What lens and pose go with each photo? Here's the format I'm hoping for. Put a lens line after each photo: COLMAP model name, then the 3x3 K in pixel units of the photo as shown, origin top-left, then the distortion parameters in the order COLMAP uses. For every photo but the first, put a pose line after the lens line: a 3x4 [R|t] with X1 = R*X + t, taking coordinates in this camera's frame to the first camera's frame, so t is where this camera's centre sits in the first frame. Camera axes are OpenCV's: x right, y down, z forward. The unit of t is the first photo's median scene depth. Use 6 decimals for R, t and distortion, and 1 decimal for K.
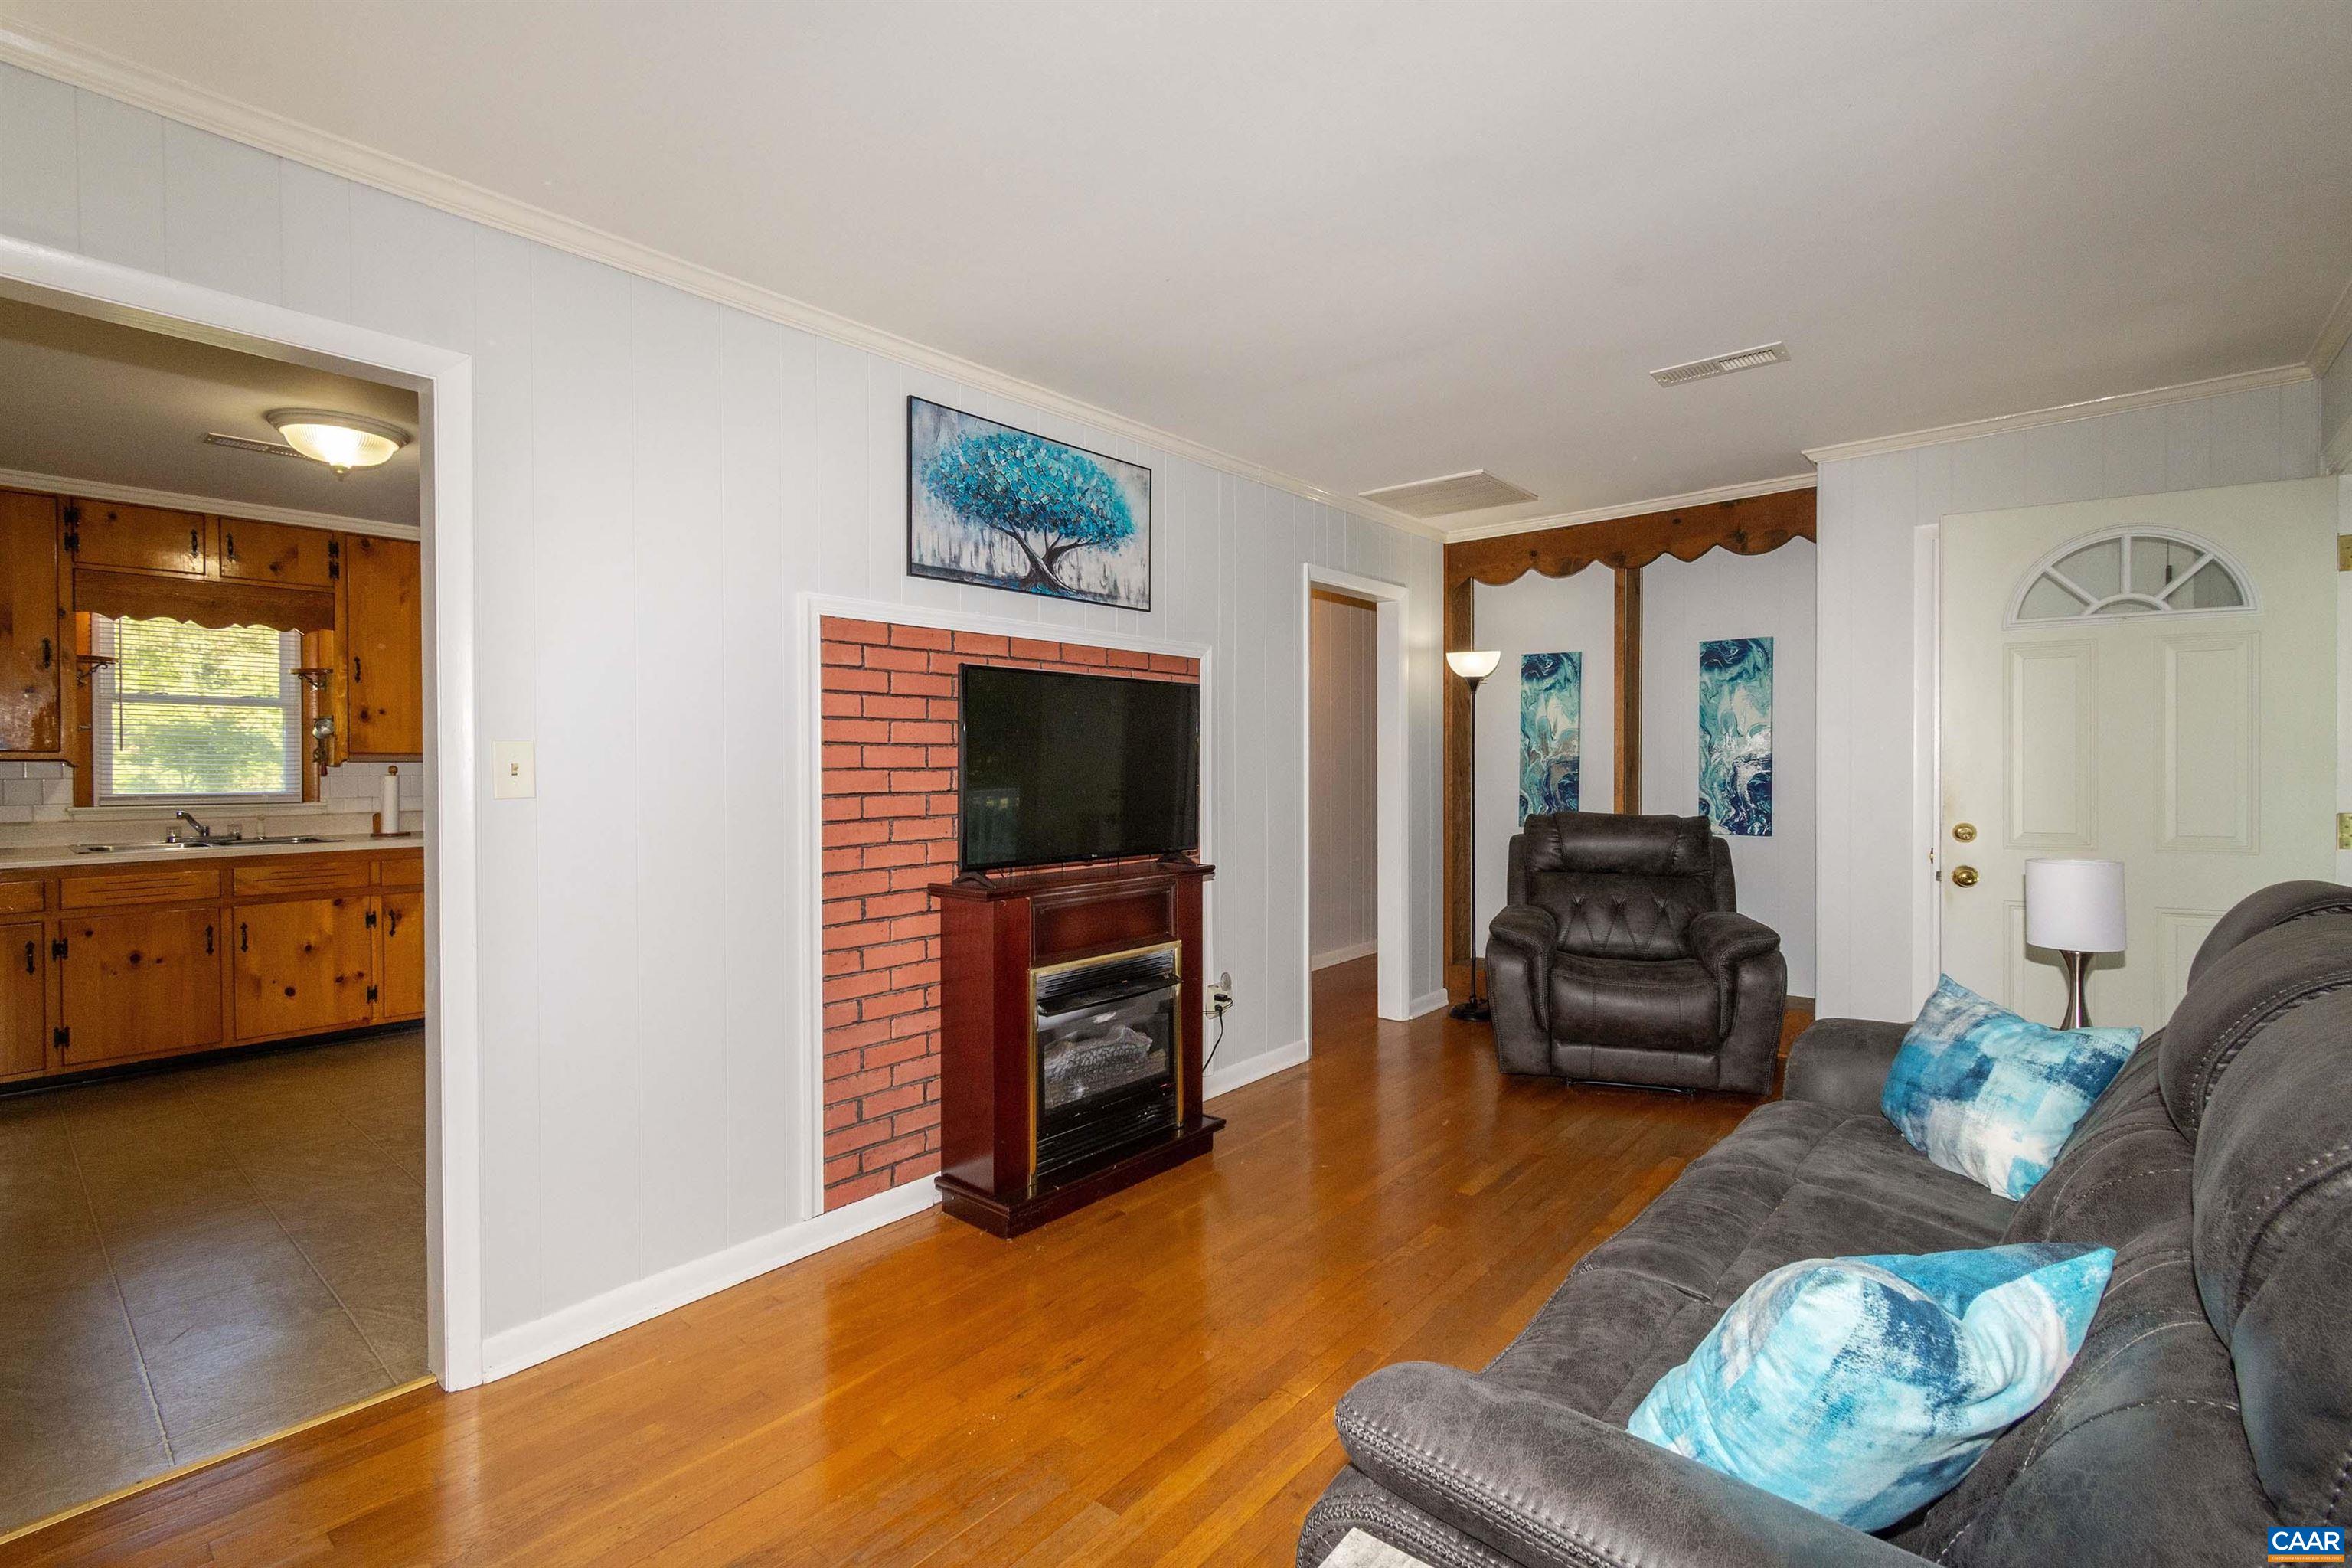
lens RADIAL K [[1041.9, 0, 1186.6], [0, 1041.9, 784.2], [0, 0, 1]] dist [-0.000296, 0.000392]
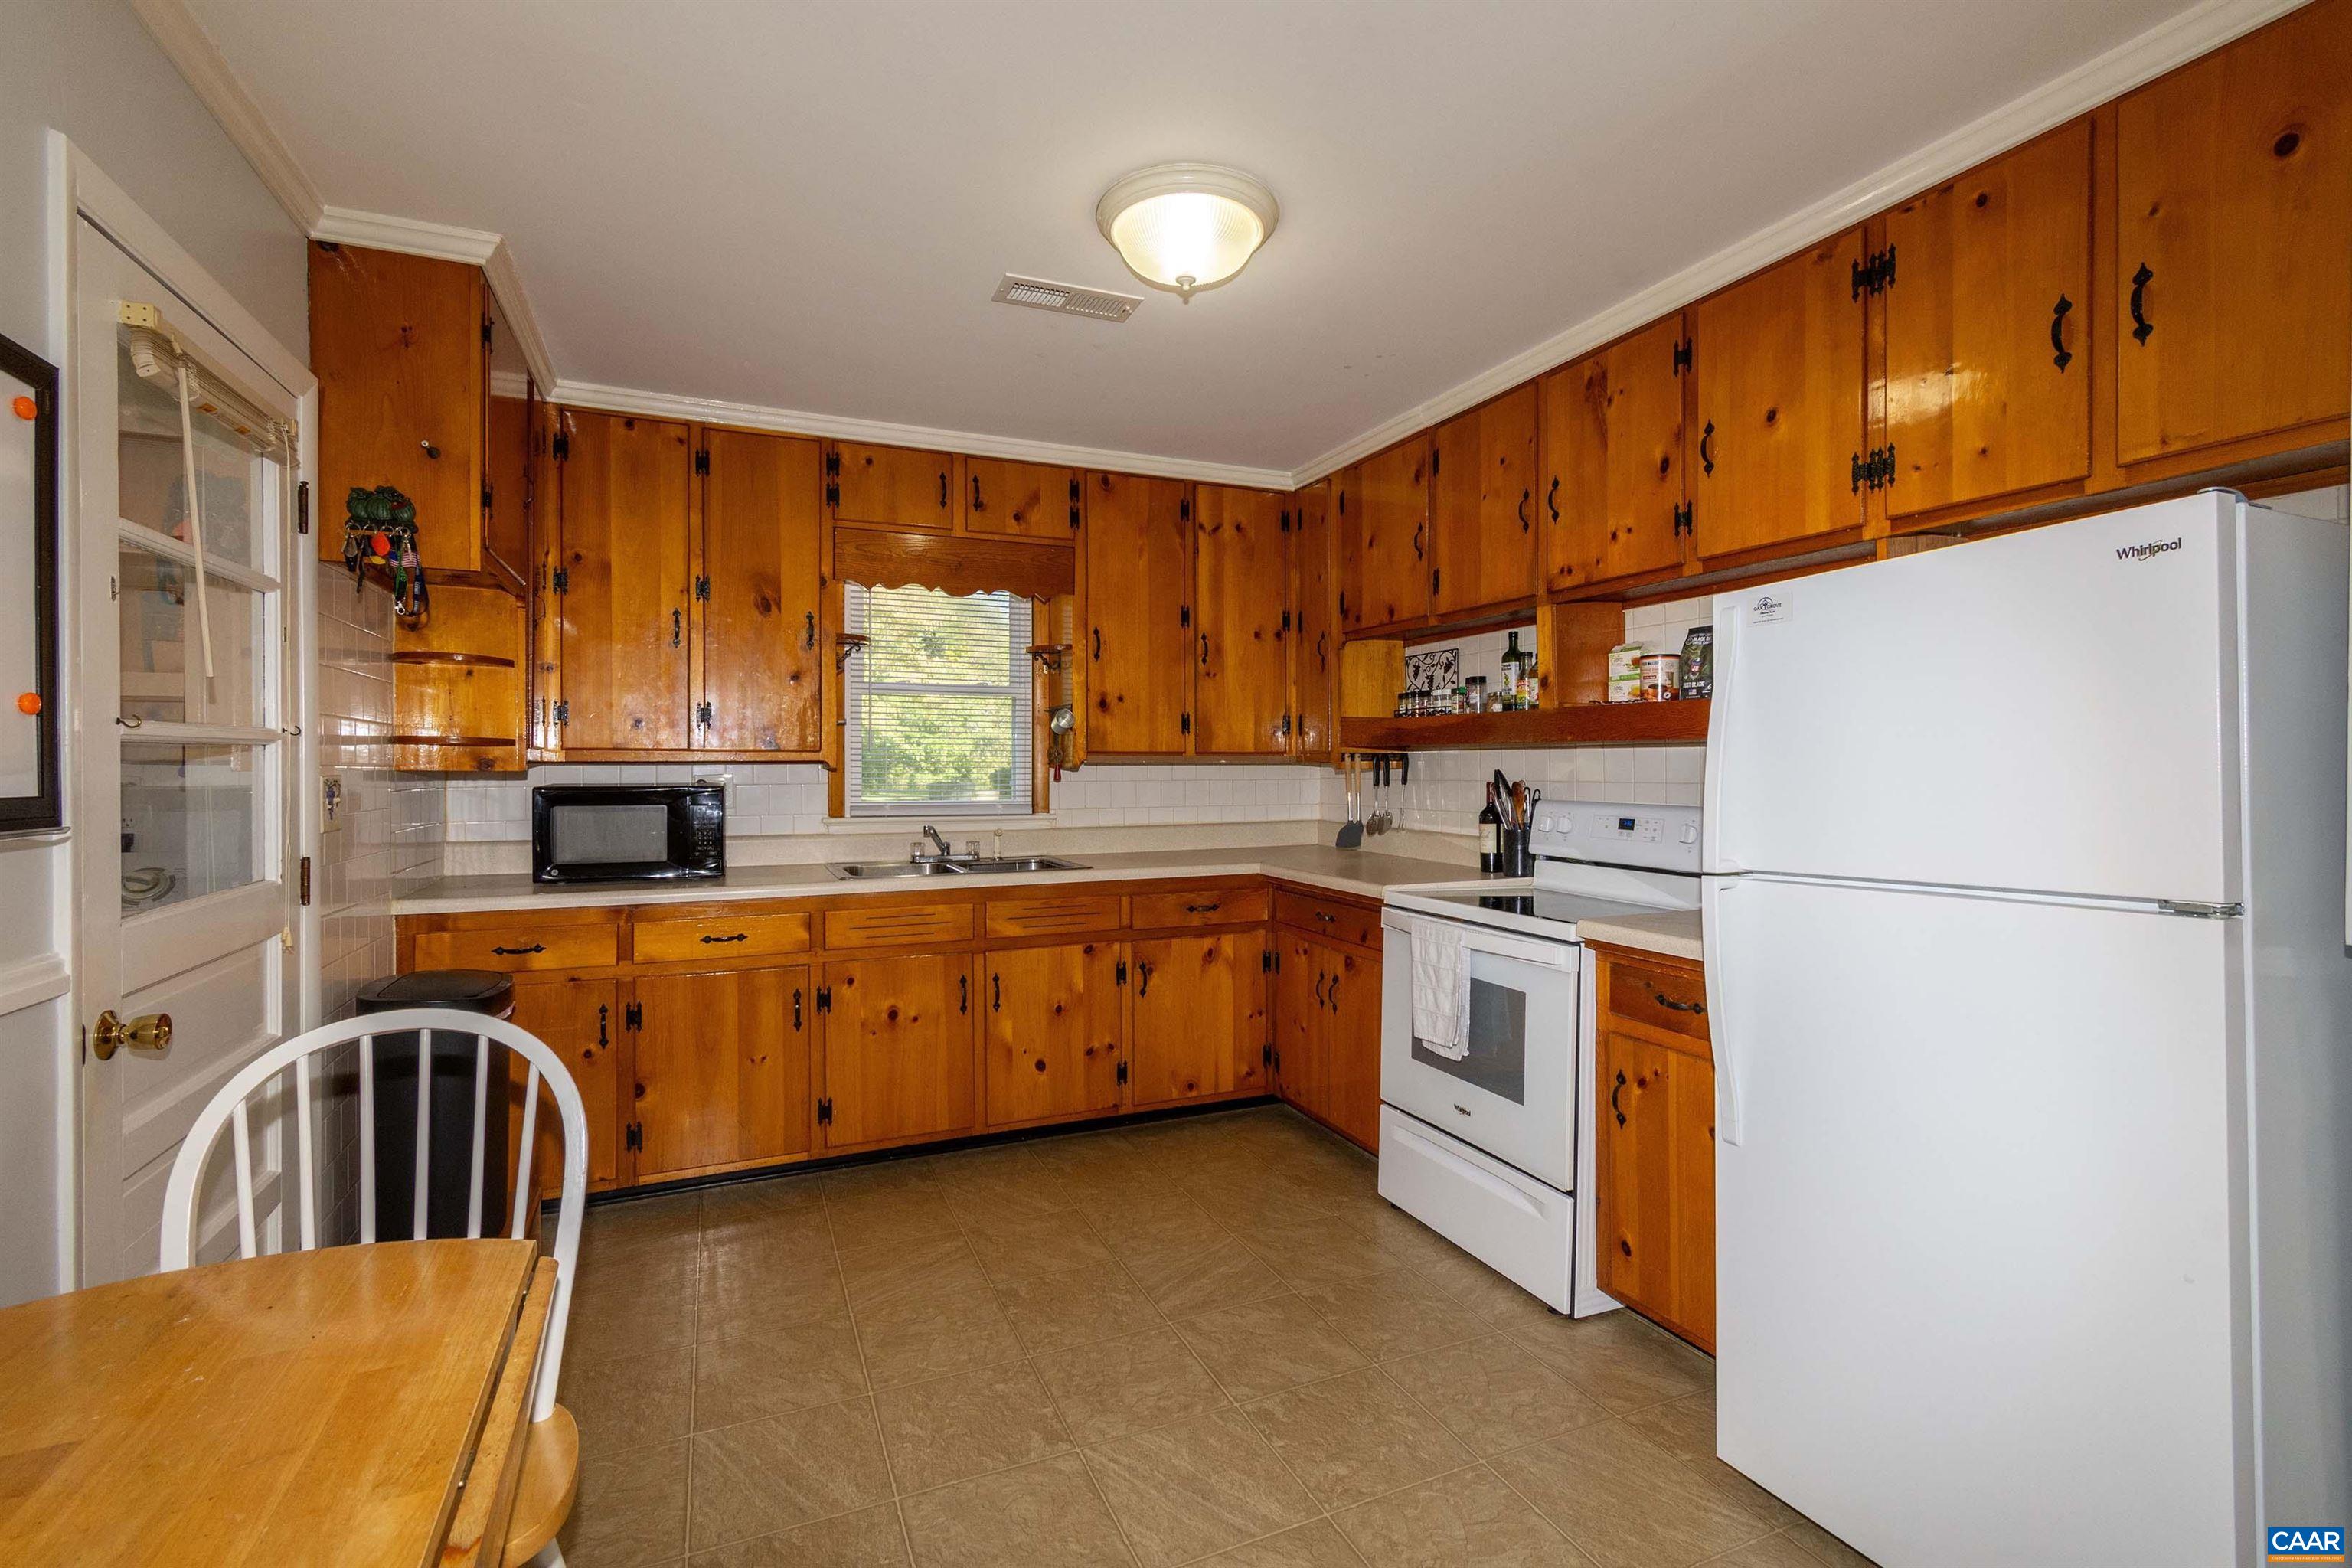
lens RADIAL K [[1041.9, 0, 1177.5], [0, 1041.9, 776.9], [0, 0, 1]] dist [-0.000296, 0.000392]
pose [[0.910265, 0.001798, -0.414021, -0.456269], [-0.005510, 0.999955, -0.007772, -0.006485], [0.413989, 0.009356, 0.910234, 0.348011]]
